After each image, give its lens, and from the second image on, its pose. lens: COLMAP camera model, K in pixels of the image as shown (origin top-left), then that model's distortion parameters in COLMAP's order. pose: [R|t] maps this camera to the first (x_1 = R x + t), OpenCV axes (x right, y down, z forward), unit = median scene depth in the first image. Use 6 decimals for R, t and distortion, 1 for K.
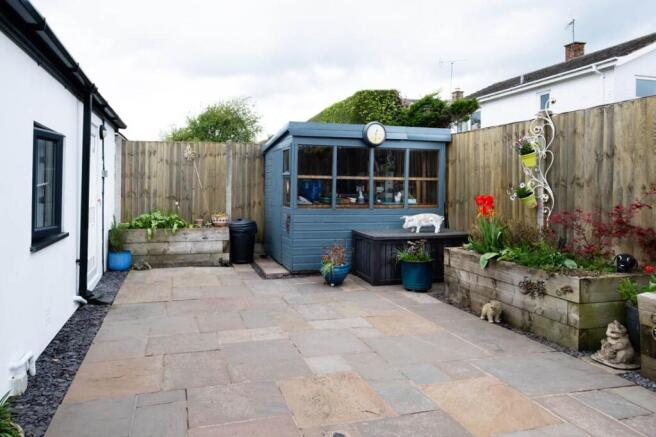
lens RADIAL K [[424.3, 0, 273.7], [0, 424.3, 177.2], [0, 0, 1]] dist [-0.000946, -0.000318]
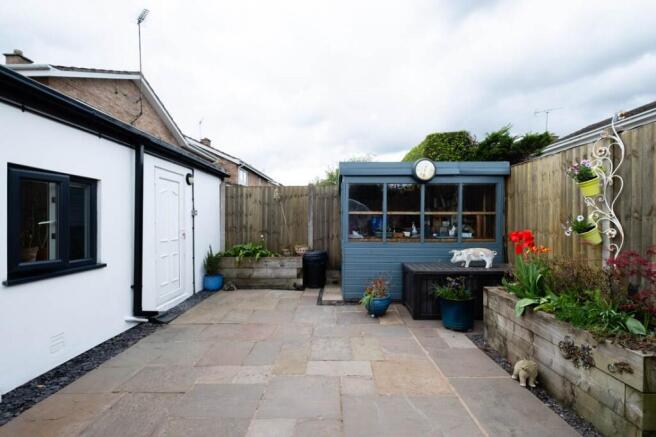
lens RADIAL K [[304.8, 0, 328.0], [0, 304.8, 218.5], [0, 0, 1]] dist [-0.001102, -0.000647]
pose [[0.968802, -0.011113, -0.247586, 0.214044], [0.013857, 0.999860, 0.009342, 0.006303], [0.247448, -0.012481, 0.968821, 0.246041]]
